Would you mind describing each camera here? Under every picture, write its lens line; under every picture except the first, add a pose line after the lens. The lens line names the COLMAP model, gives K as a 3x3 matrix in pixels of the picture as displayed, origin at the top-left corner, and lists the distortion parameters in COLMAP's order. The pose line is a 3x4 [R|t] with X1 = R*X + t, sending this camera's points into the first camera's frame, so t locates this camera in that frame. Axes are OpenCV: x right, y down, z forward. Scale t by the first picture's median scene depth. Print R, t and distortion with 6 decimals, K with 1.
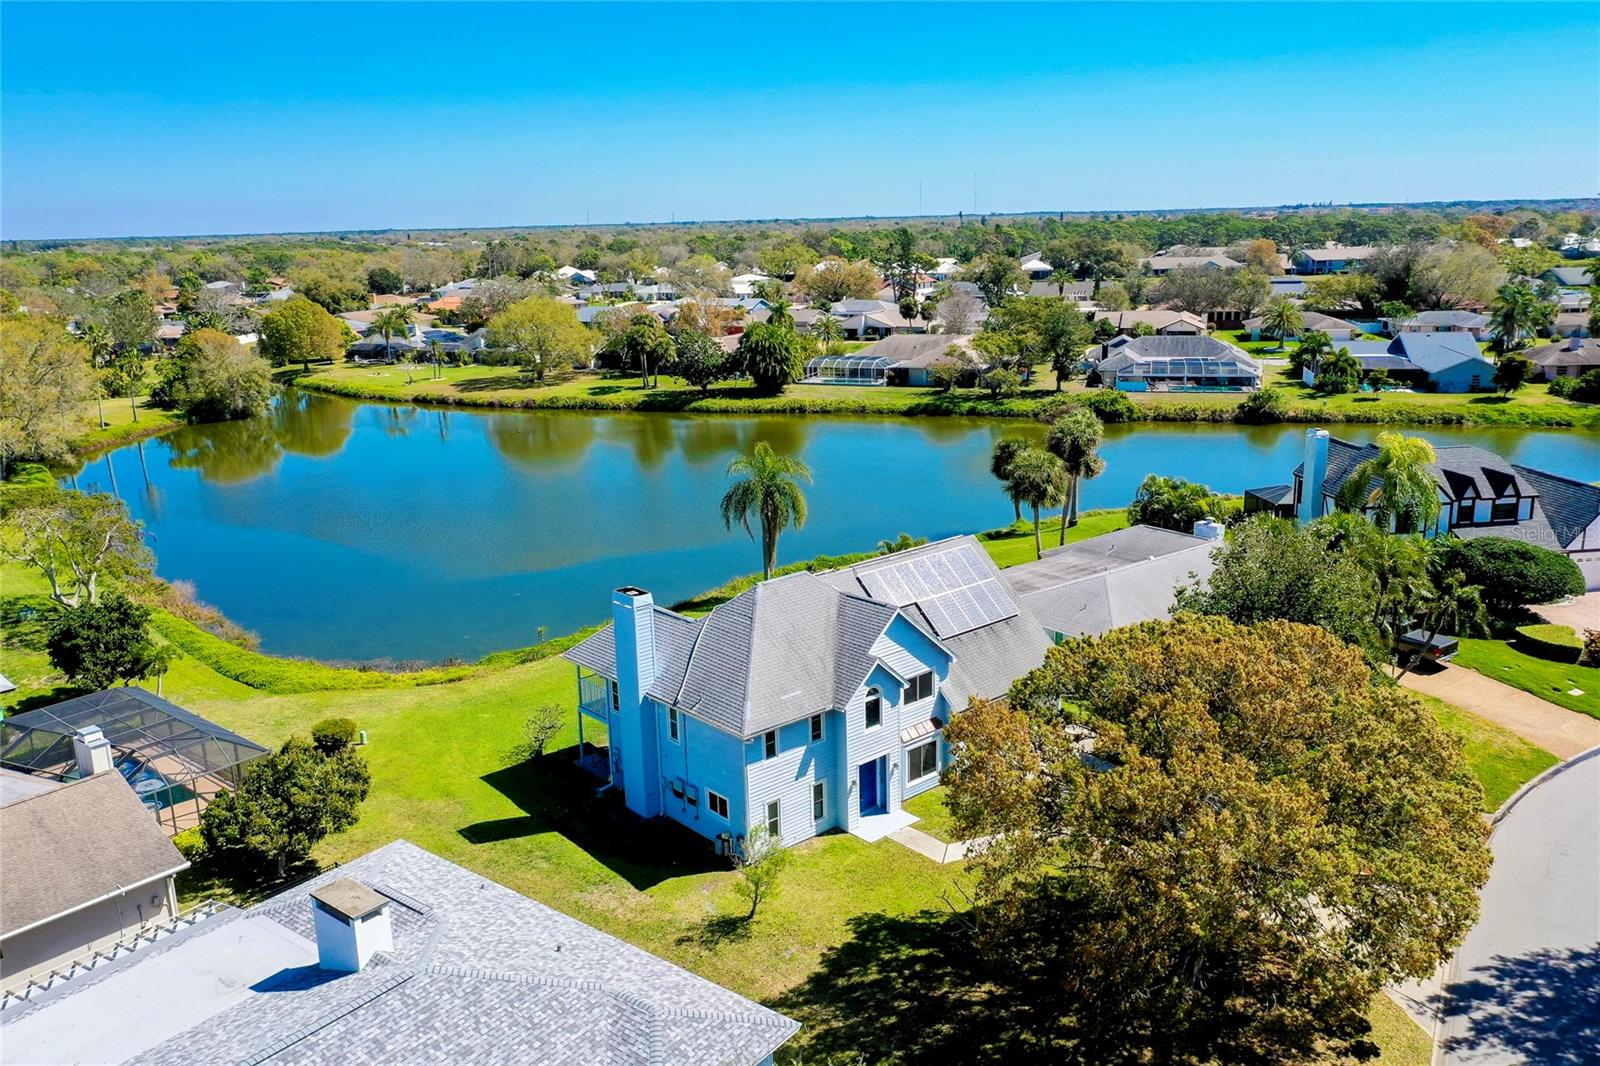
lens RADIAL K [[1255.4, 0, 789.4], [0, 1255.4, 532.2], [0, 0, 1]] dist [0.000469, -0.008597]
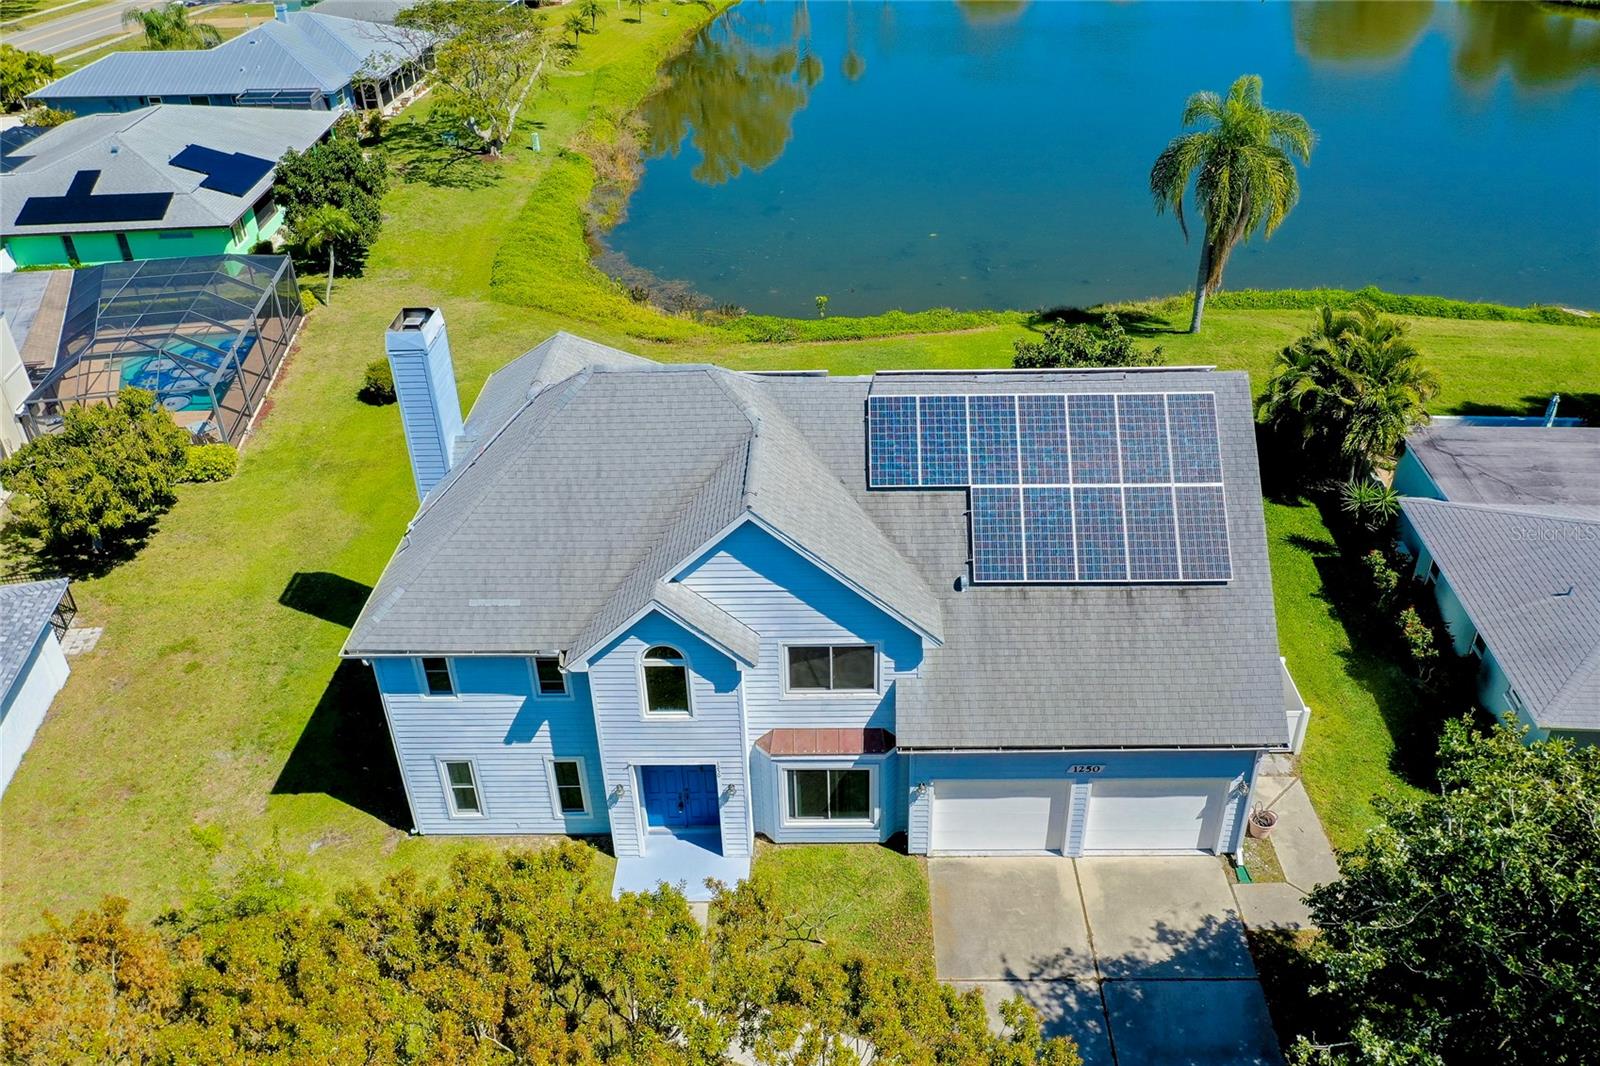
lens RADIAL K [[1255.4, 0, 805.4], [0, 1255.4, 526.4], [0, 0, 1]] dist [0.000469, -0.008597]
pose [[0.744188, 0.362266, -0.561202, 0.248769], [-0.156417, 0.911311, 0.380849, -0.077386], [0.649398, -0.195642, 0.734851, 0.466709]]
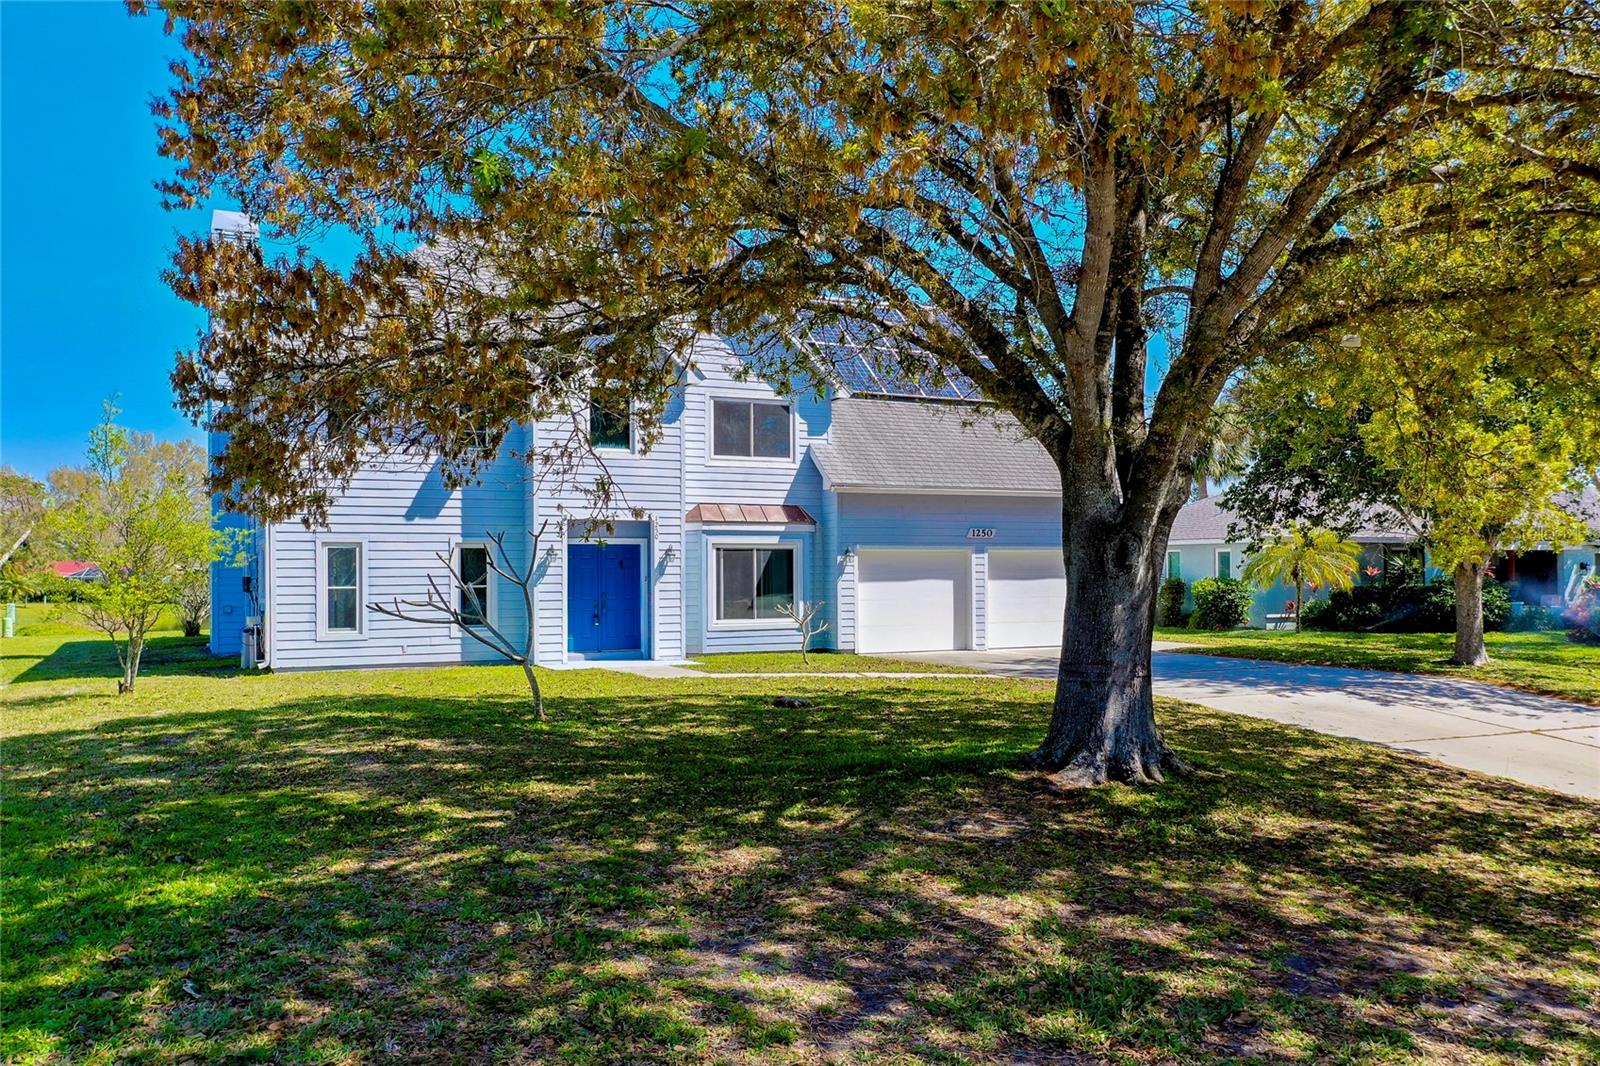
lens RADIAL K [[1255.4, 0, 803.0], [0, 1255.4, 545.9], [0, 0, 1]] dist [0.000469, -0.008597]
pose [[0.966668, 0.009529, -0.255857, 0.179052], [-0.075799, 0.965162, -0.250433, 0.208600], [0.244557, 0.261479, 0.933713, 0.398480]]
